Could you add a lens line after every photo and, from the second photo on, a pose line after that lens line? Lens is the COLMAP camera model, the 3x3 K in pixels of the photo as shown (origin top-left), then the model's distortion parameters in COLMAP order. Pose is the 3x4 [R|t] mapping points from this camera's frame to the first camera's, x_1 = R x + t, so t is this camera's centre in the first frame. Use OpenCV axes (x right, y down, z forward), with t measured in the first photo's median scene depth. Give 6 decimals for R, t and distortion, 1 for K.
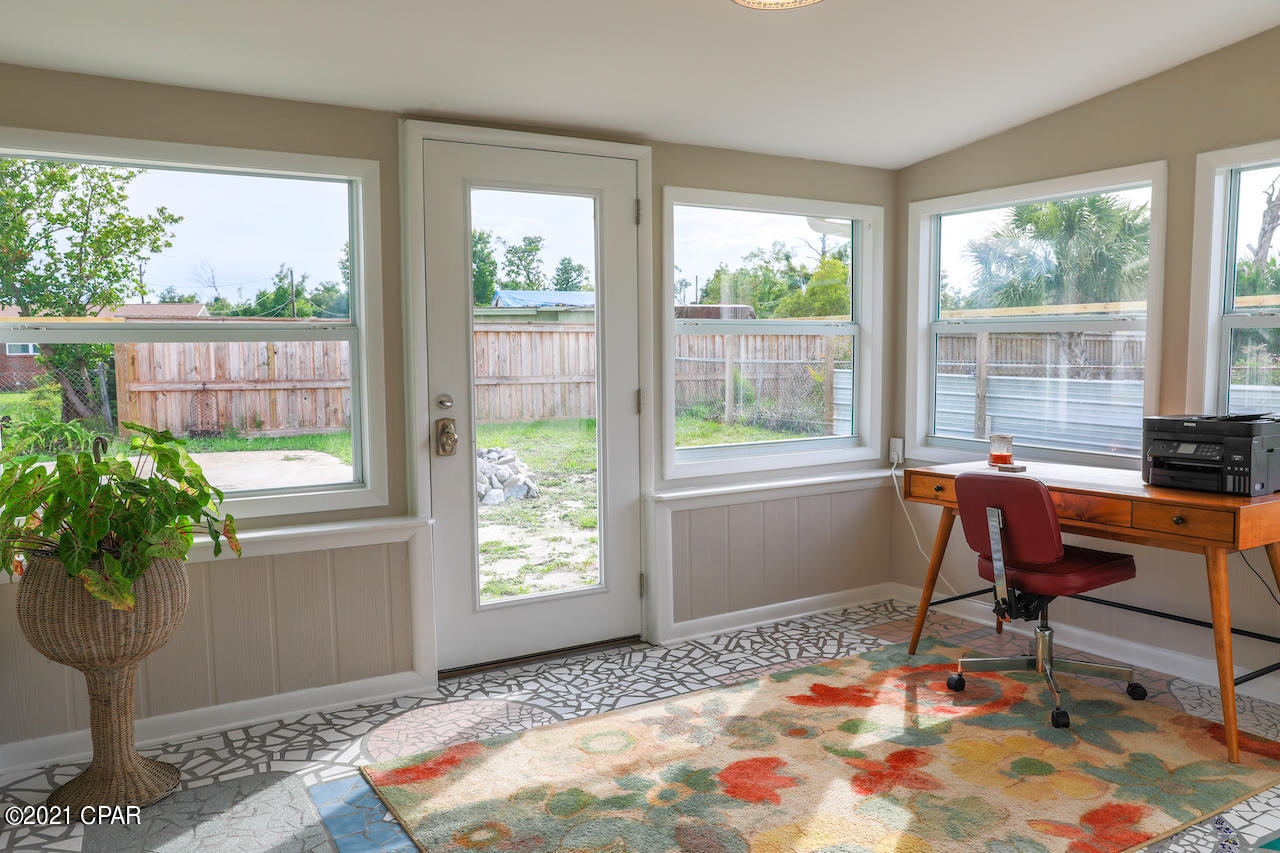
lens RADIAL K [[927.5, 0, 638.8], [0, 927.5, 419.2], [0, 0, 1]] dist [-0.103510, 0.110222]
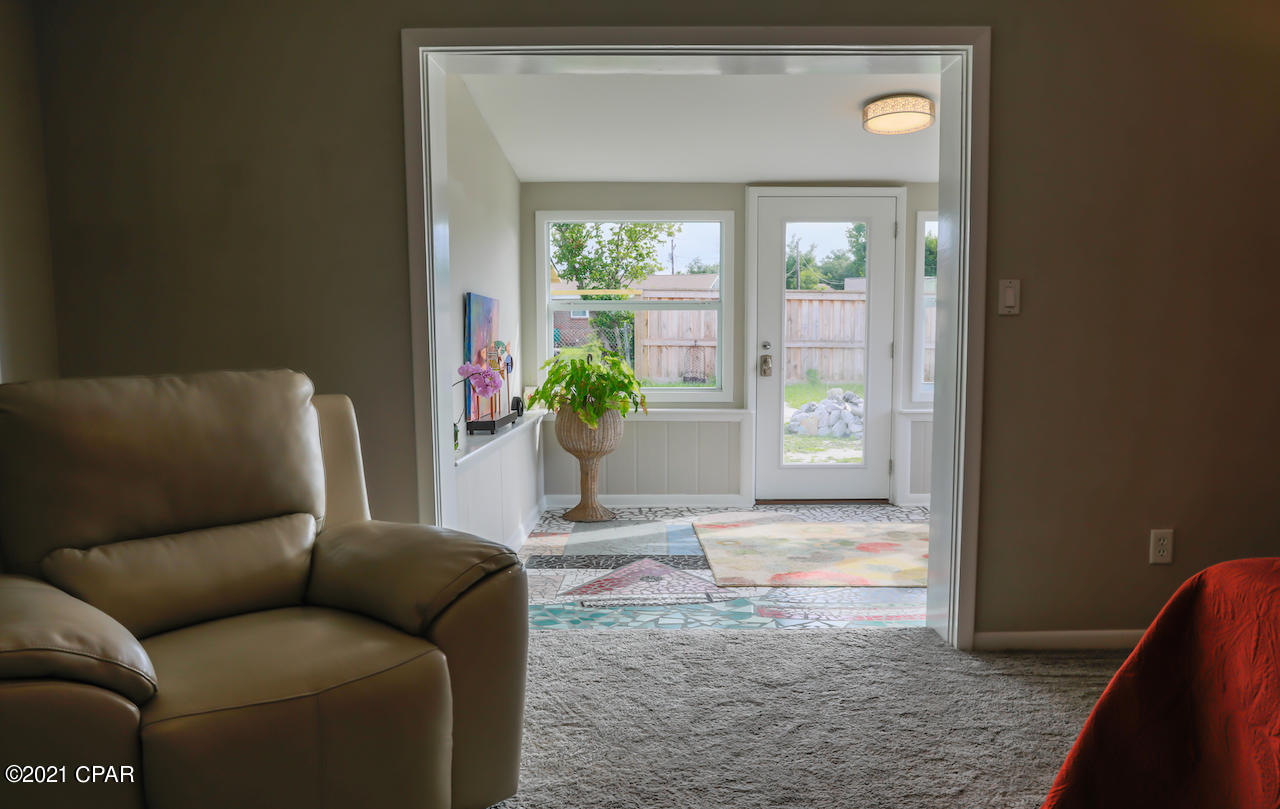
lens RADIAL K [[931.6, 0, 639.3], [0, 931.6, 418.5], [0, 0, 1]] dist [-0.078020, 0.103749]
pose [[0.858716, 0.061872, -0.508703, 0.128397], [-0.044521, 0.997939, 0.046223, 0.012736], [0.510514, -0.017045, 0.859700, -0.169761]]
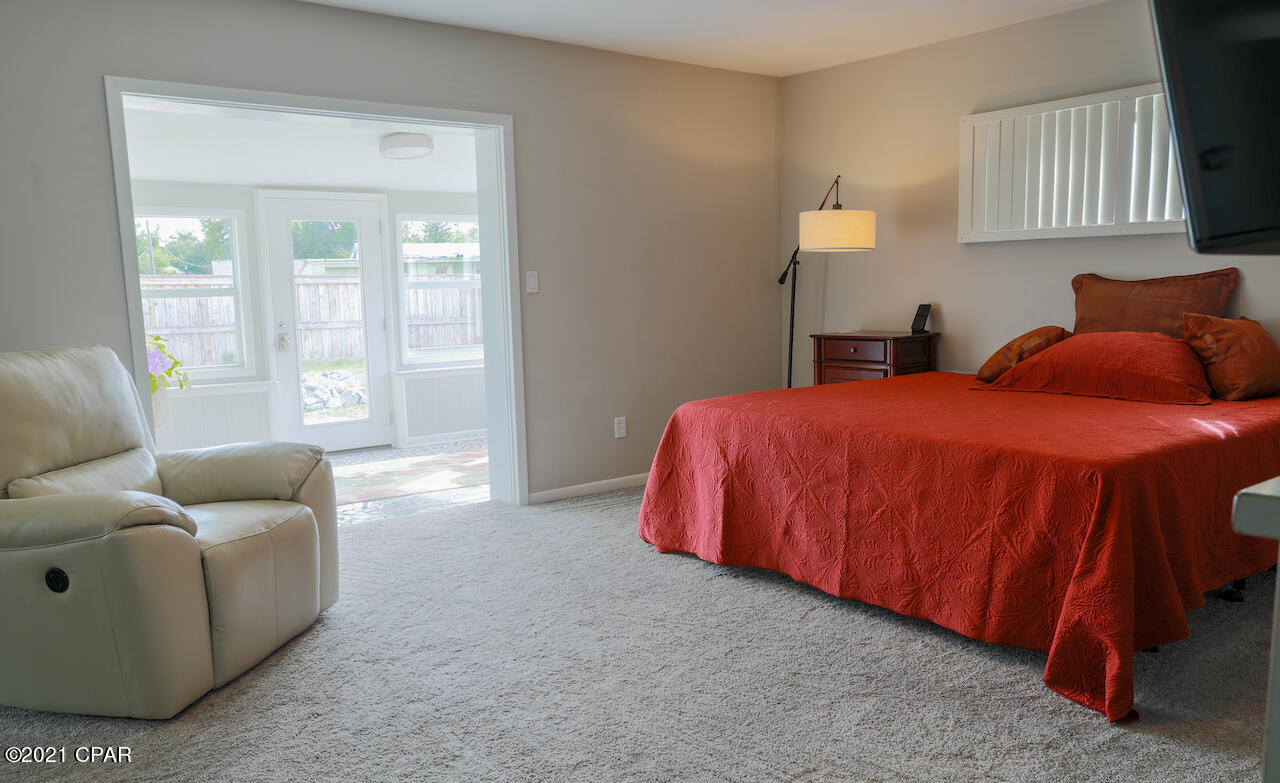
lens RADIAL K [[948.0, 0, 639.1], [0, 948.0, 426.4], [0, 0, 1]] dist [-0.064178, 0.003911]
pose [[0.992338, -0.029169, 0.120064, 0.084332], [0.021542, 0.997696, 0.064339, 0.023350], [-0.121664, -0.061259, 0.990679, -0.310808]]
